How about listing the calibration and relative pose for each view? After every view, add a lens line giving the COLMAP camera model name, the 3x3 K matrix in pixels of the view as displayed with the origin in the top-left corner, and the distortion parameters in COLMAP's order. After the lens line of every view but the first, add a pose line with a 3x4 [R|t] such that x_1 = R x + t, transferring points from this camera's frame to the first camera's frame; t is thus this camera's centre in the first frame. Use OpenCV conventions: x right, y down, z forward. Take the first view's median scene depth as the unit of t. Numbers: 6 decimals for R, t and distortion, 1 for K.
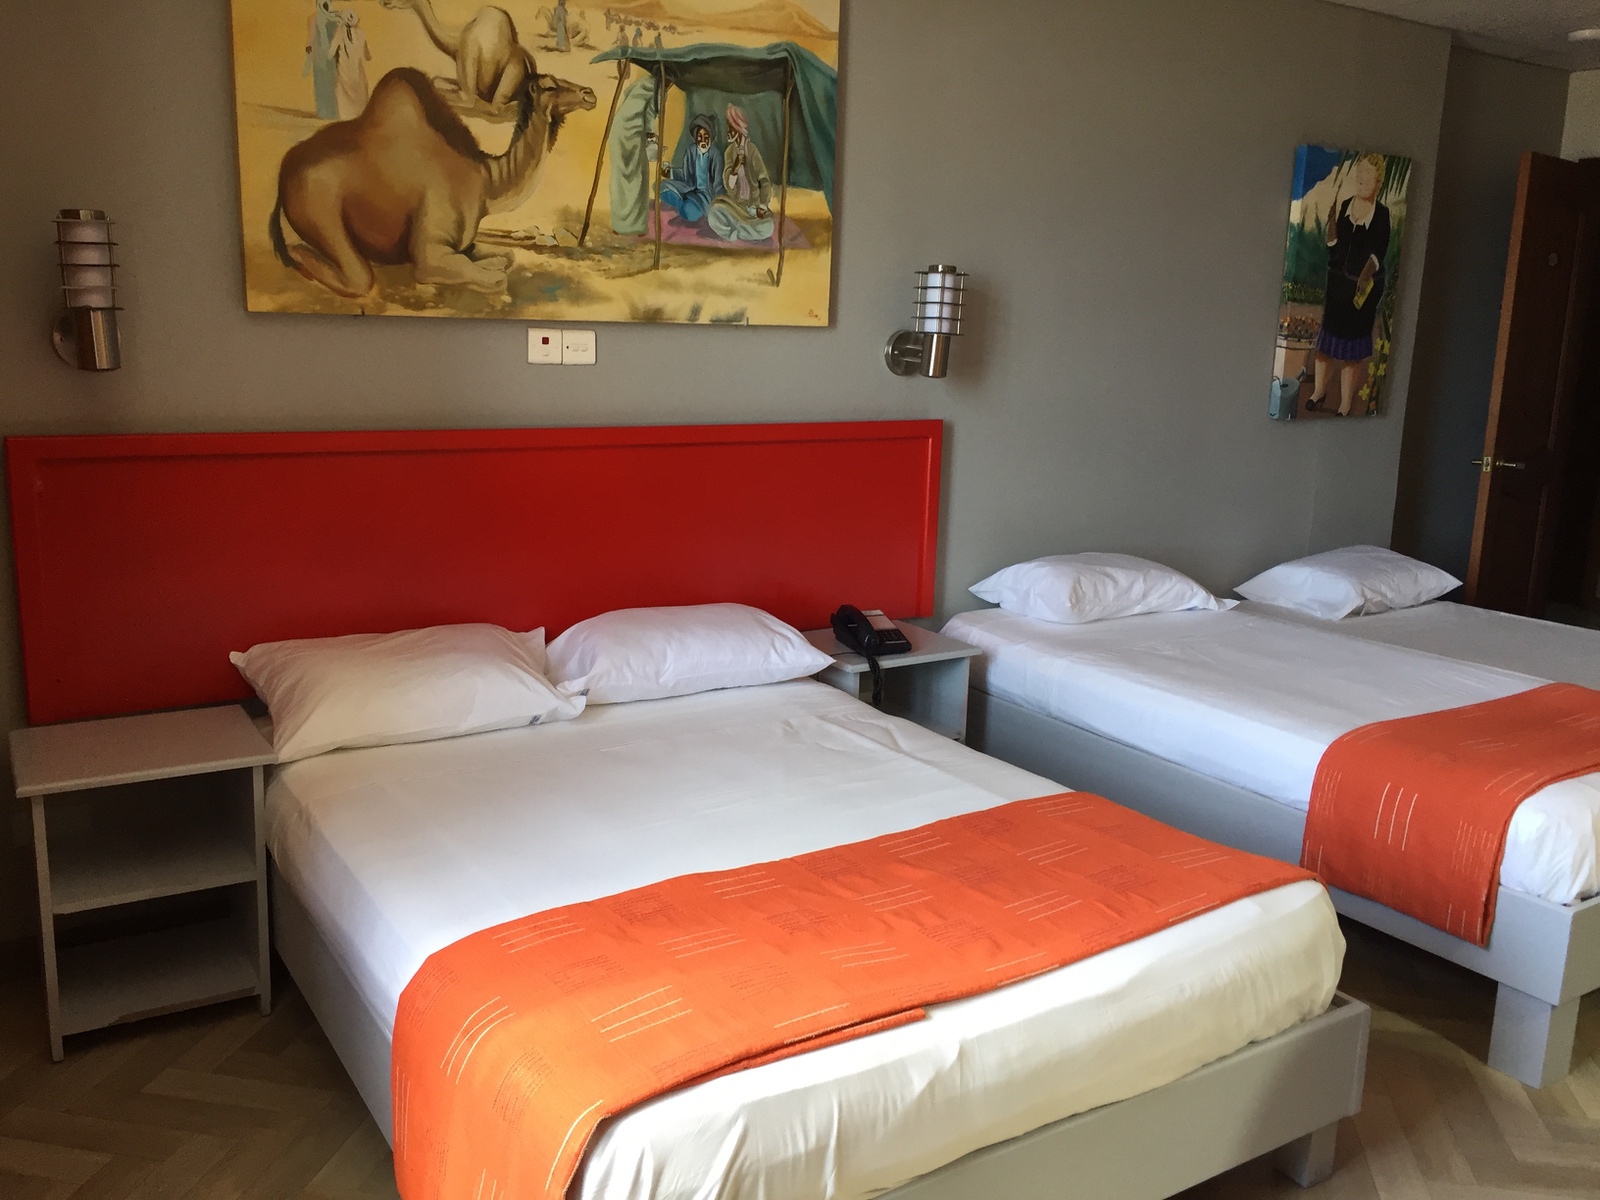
lens RADIAL K [[1364.8, 0, 798.7], [0, 1364.8, 606.3], [0, 0, 1]] dist [0.084444, -0.111074]
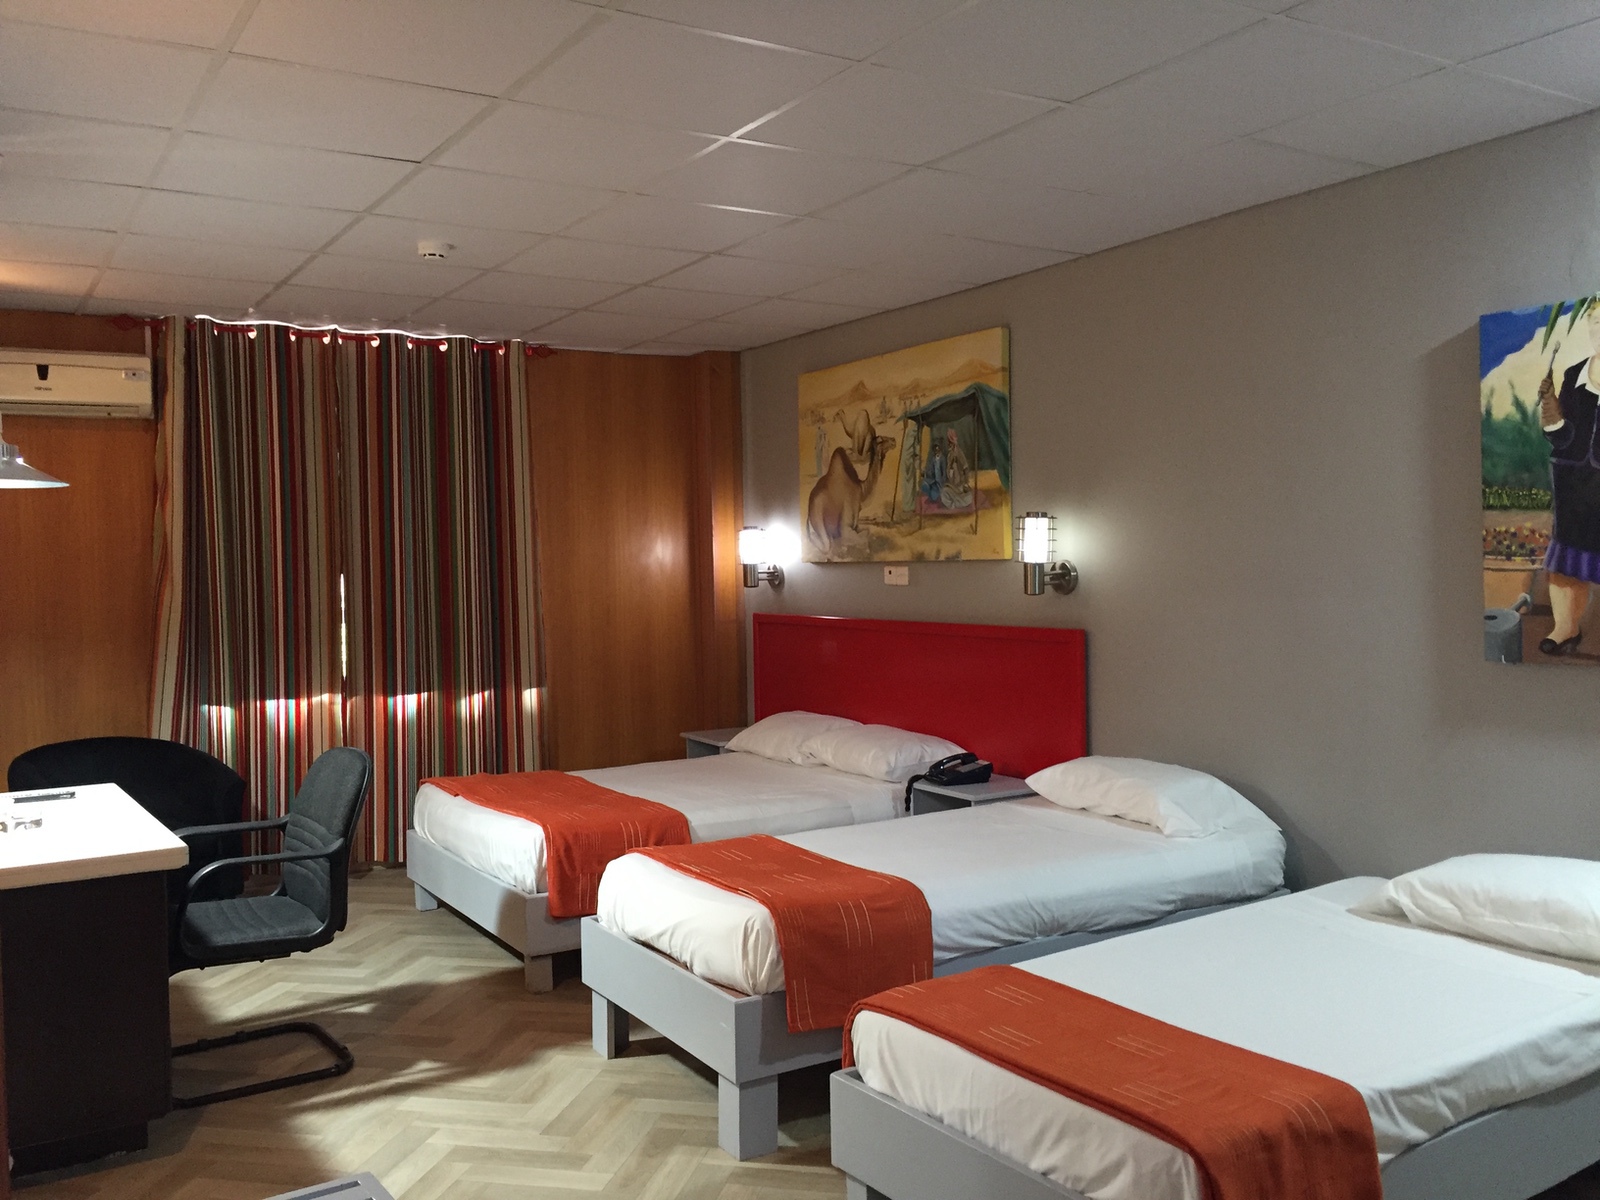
lens RADIAL K [[1364.8, 0, 801.1], [0, 1364.8, 595.8], [0, 0, 1]] dist [0.084444, -0.111074]
pose [[-0.022995, -0.004083, -0.999727, 1.567483], [-0.197223, 0.980358, 0.000532, -0.136848], [0.980089, 0.197182, -0.023349, 0.903862]]
